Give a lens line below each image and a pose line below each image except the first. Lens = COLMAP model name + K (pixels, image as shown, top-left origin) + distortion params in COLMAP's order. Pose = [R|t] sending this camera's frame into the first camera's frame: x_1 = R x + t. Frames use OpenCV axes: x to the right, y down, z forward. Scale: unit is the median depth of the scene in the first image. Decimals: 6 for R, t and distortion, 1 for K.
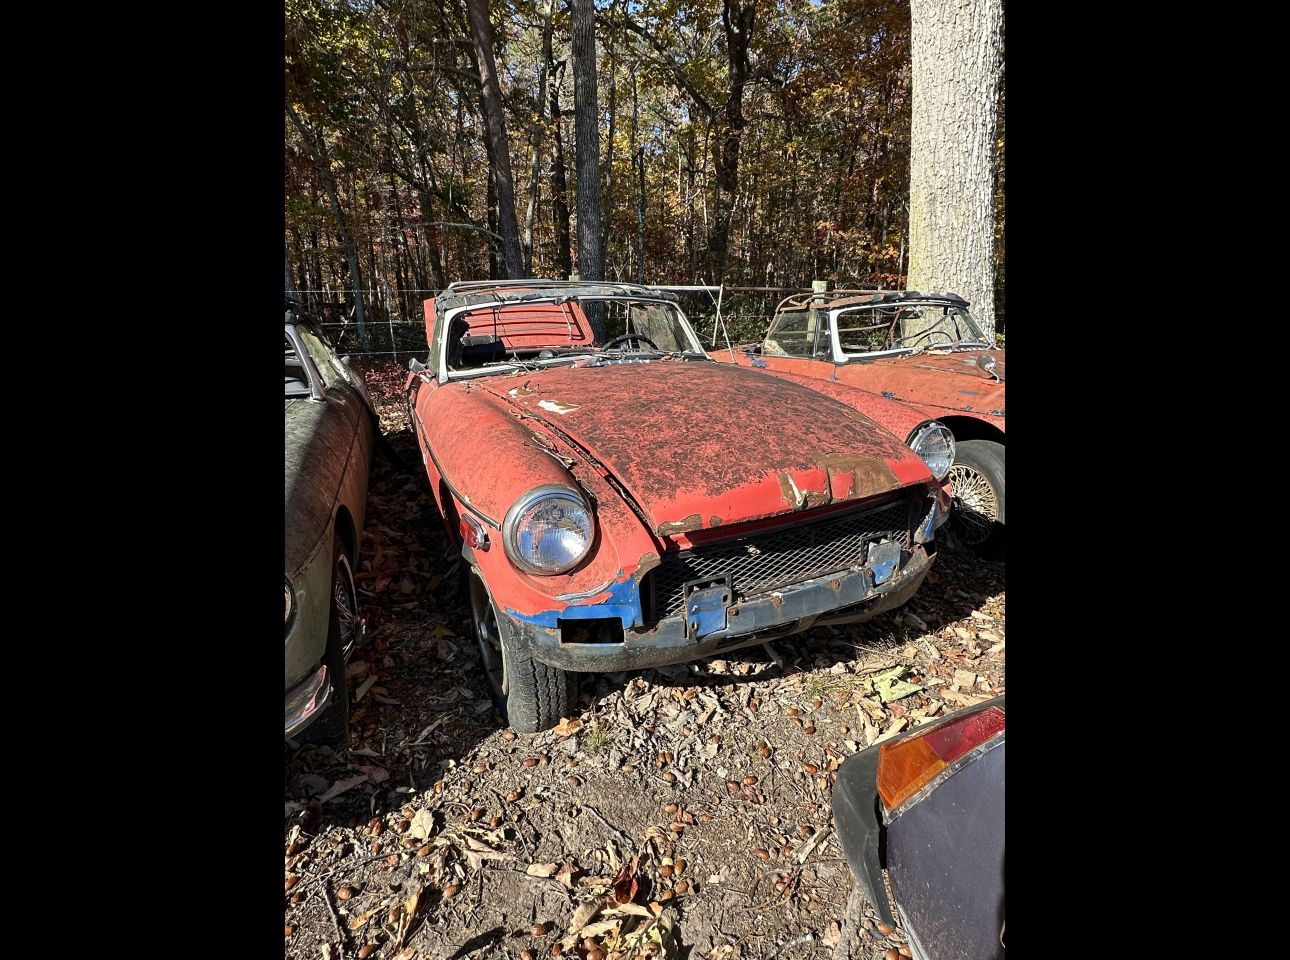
lens RADIAL K [[566.3, 0, 643.9], [0, 566.3, 478.9], [0, 0, 1]] dist [-0.001449, 0.000013]
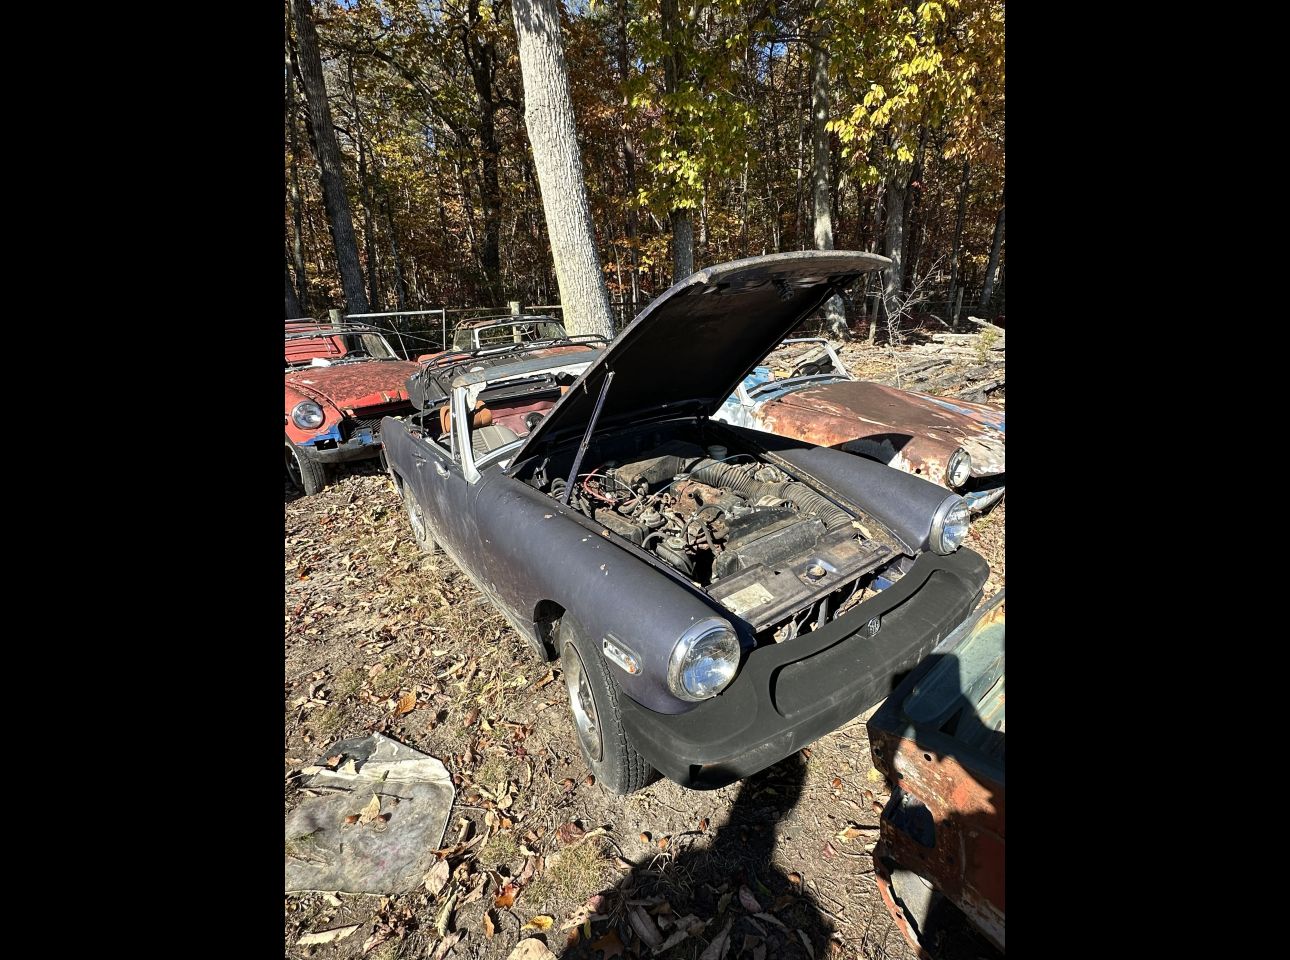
lens RADIAL K [[566.3, 0, 646.6], [0, 566.3, 480.9], [0, 0, 1]] dist [-0.001449, 0.000013]
pose [[0.949013, -0.137471, 0.283684, 0.665207], [0.134209, 0.990468, 0.031002, 0.579587], [-0.285242, 0.008652, 0.958417, -2.511202]]
